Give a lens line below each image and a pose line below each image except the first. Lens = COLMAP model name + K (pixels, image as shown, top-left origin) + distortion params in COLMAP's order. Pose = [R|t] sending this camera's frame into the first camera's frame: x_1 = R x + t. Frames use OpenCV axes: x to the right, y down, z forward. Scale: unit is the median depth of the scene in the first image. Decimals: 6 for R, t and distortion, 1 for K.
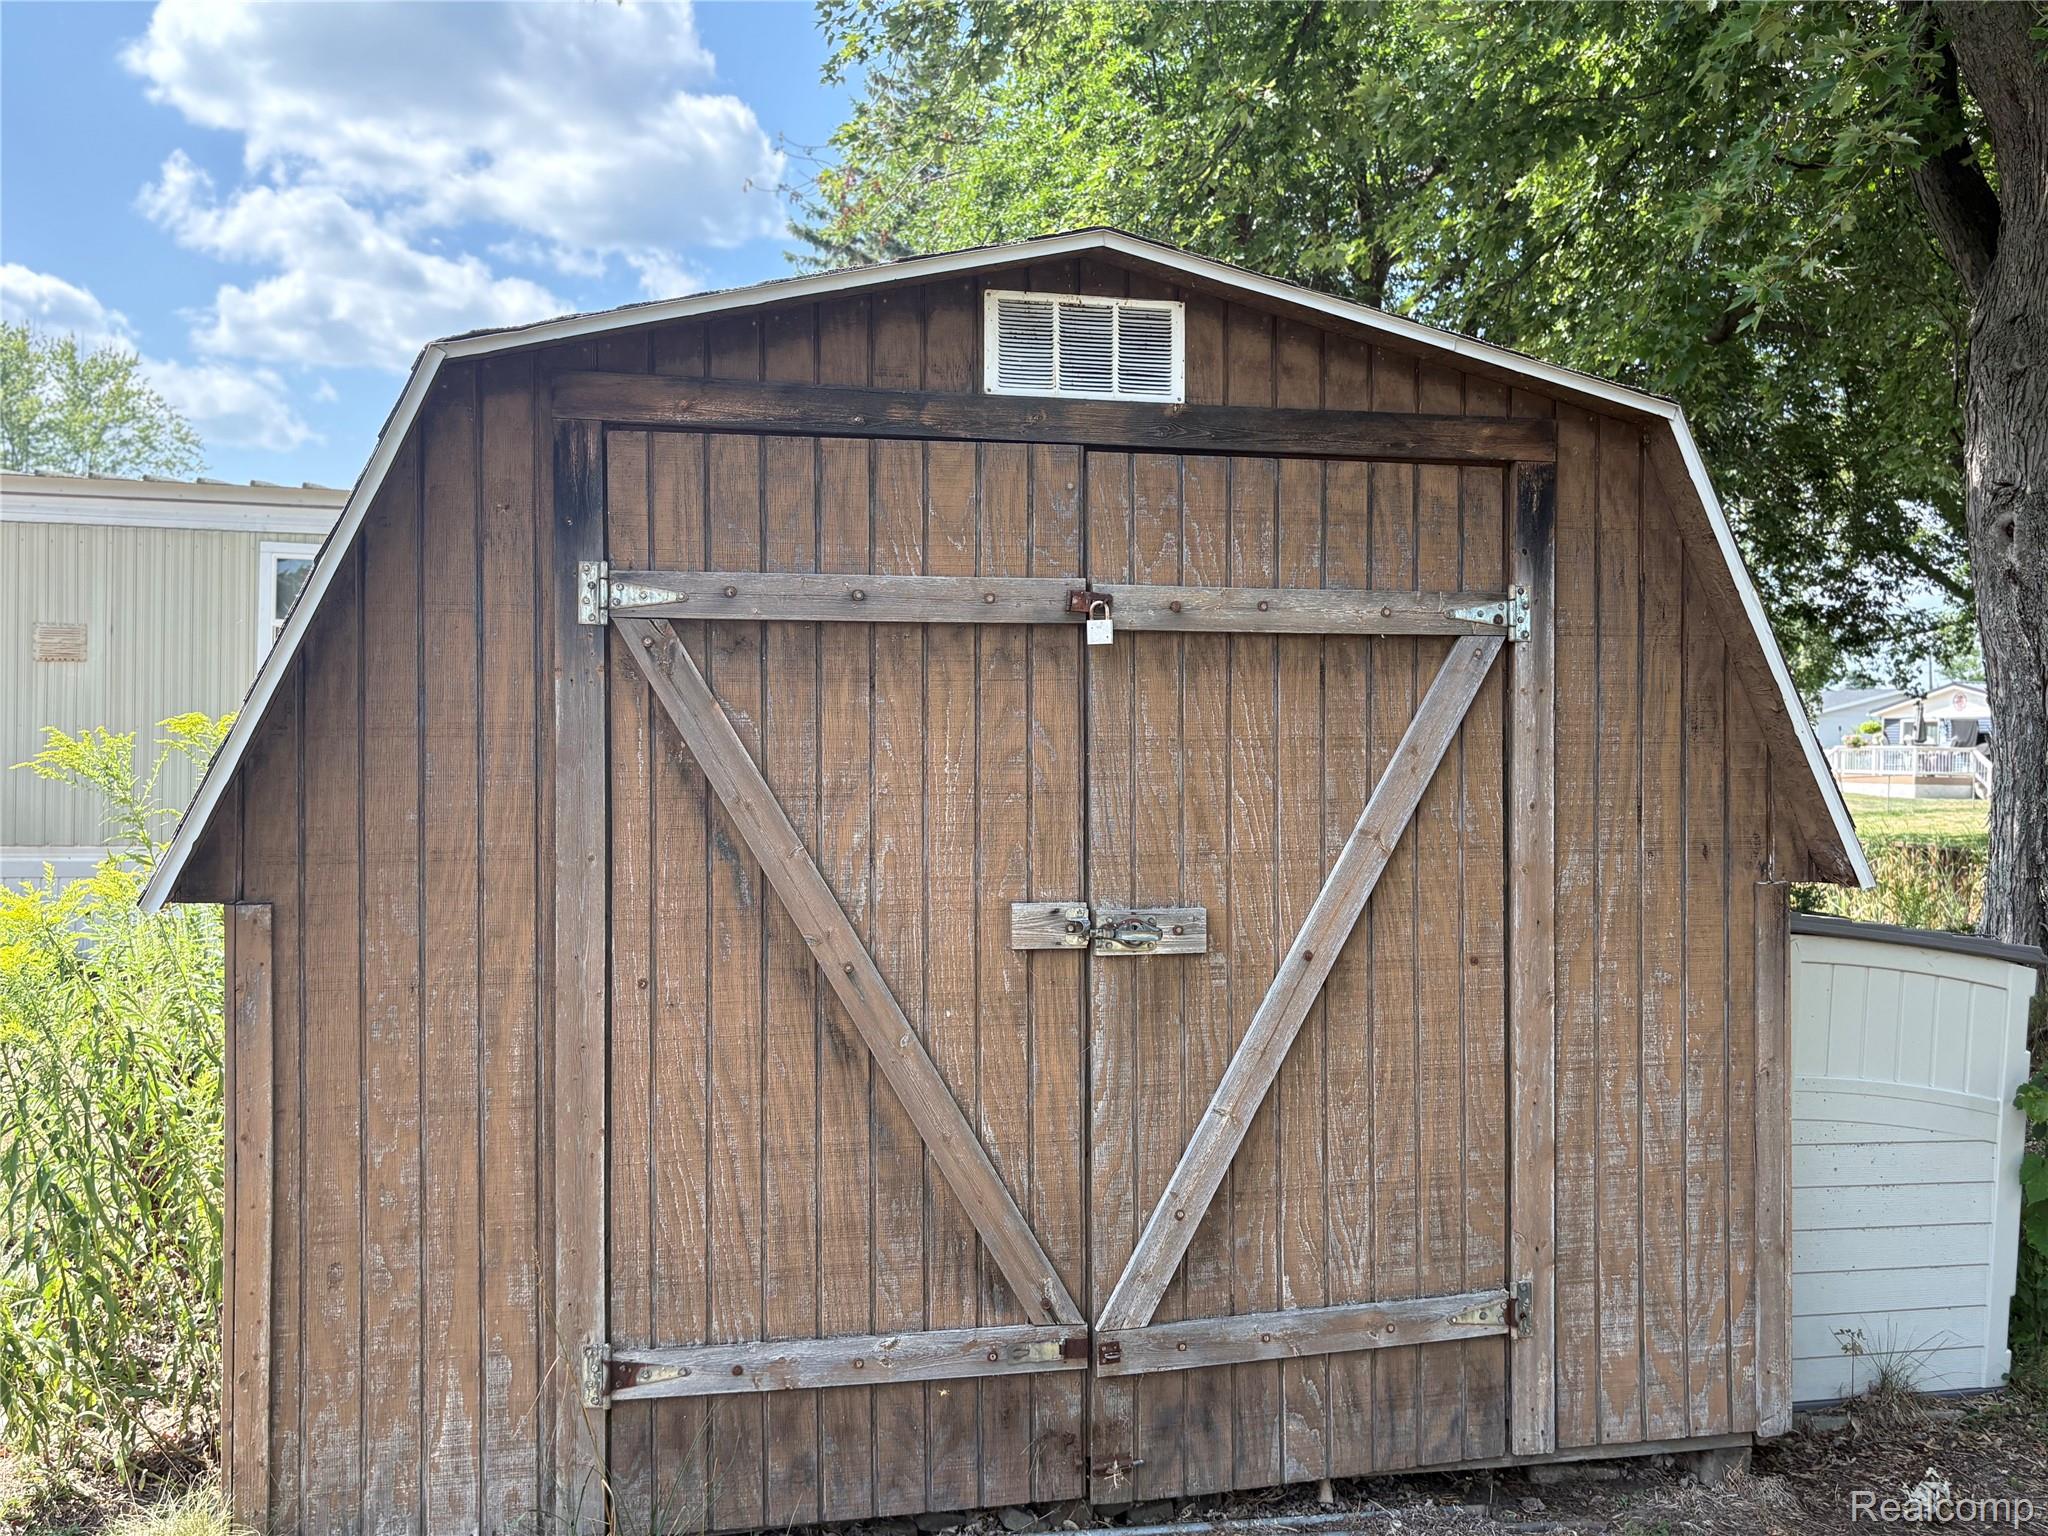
lens RADIAL K [[1777.8, 0, 1024.8], [0, 1777.8, 771.2], [0, 0, 1]] dist [0.032447, -0.024473]
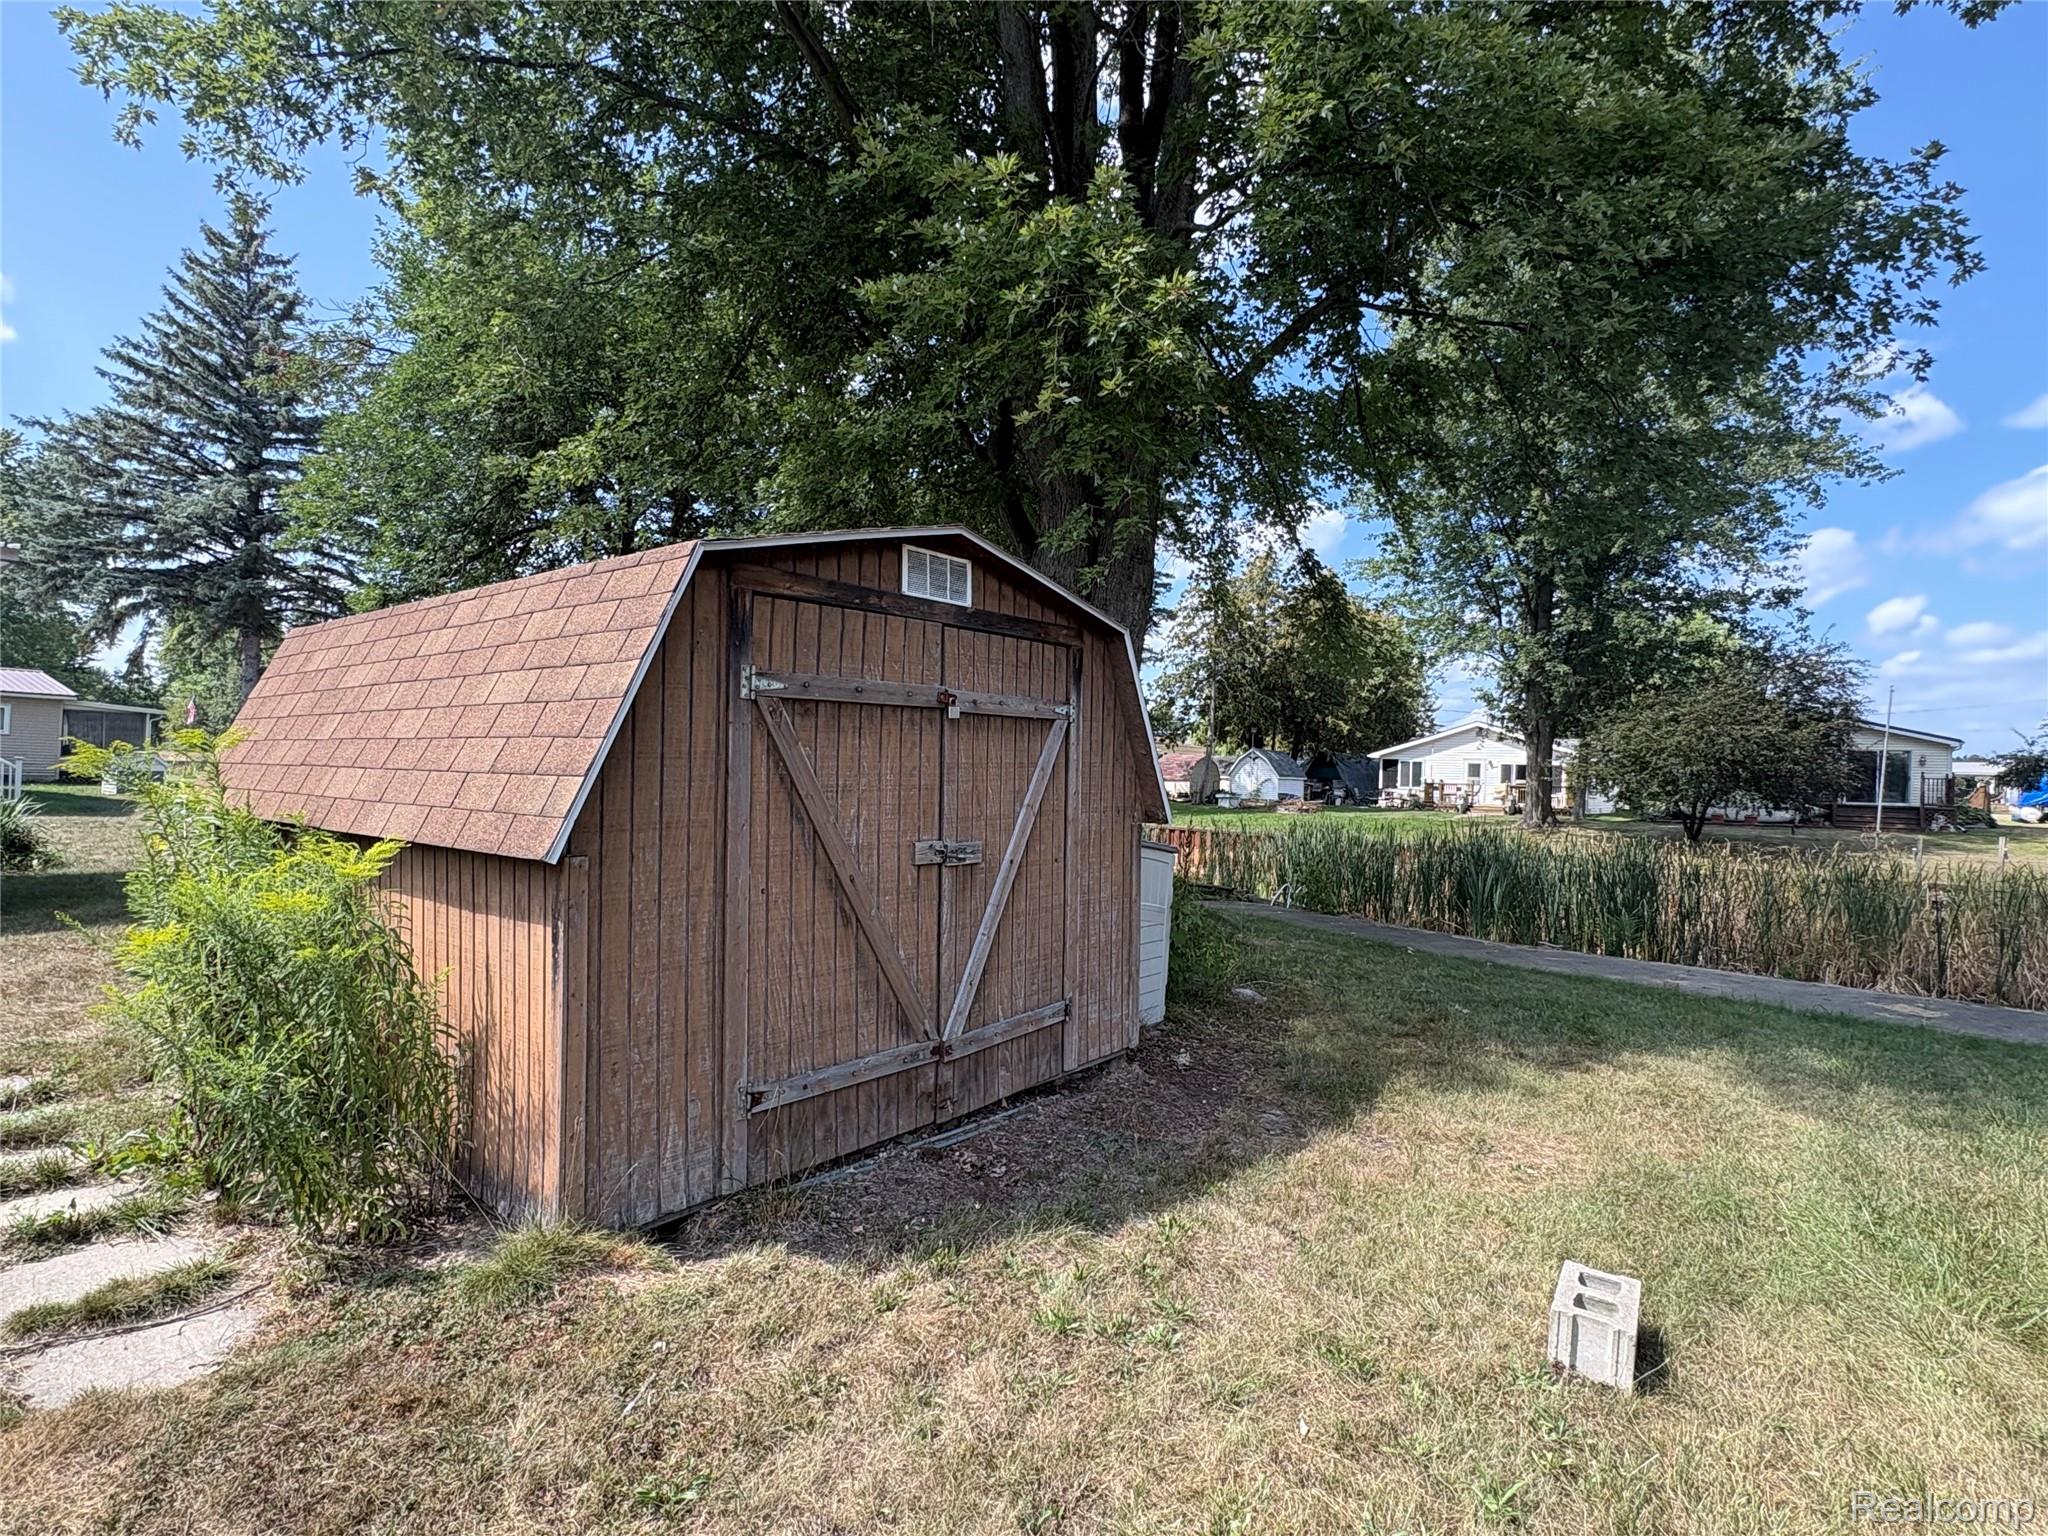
lens RADIAL K [[1007.5, 0, 1018.1], [0, 1007.5, 776.4], [0, 0, 1]] dist [0.000618, 0.000491]
pose [[0.797369, 0.003906, 0.603479, -0.616376], [-0.008414, 0.999954, 0.004645, -0.008214], [-0.603433, -0.008782, 0.797365, -0.007415]]
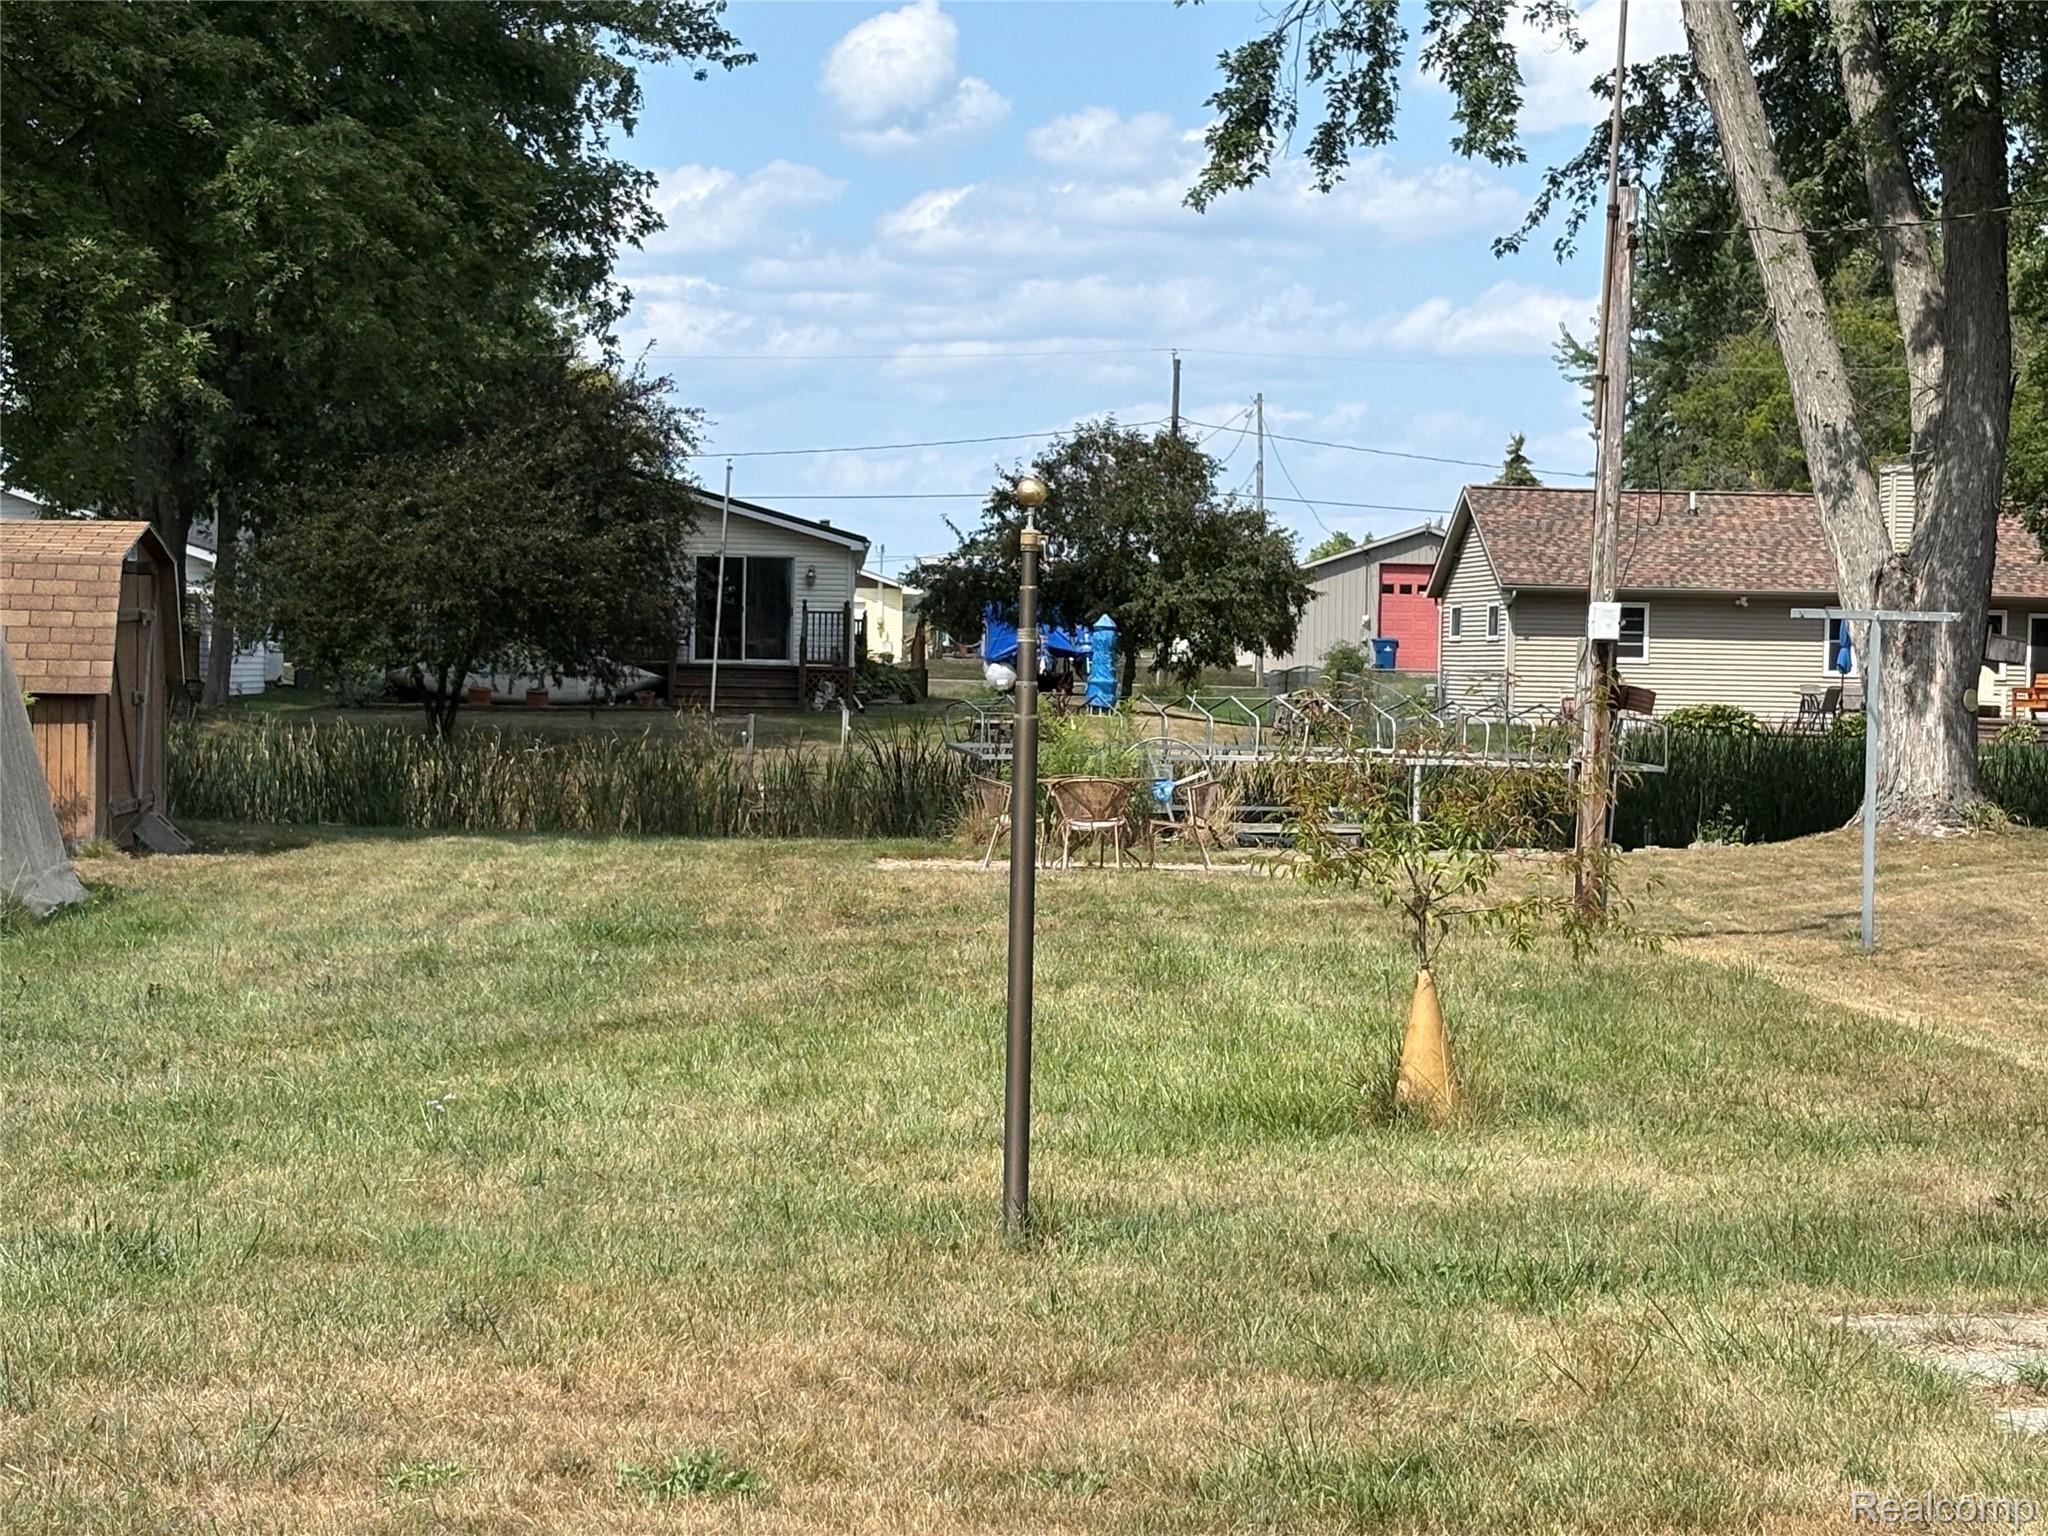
lens RADIAL K [[4363.0, 0, 1022.6], [0, 4363.0, 771.4], [0, 0, 1]] dist [0.441748, 0.000000]
pose [[0.186070, -0.042614, 0.981612, -8.347135], [-0.004283, 0.999014, 0.044182, -0.173551], [-0.982527, -0.012425, 0.185704, -2.422187]]
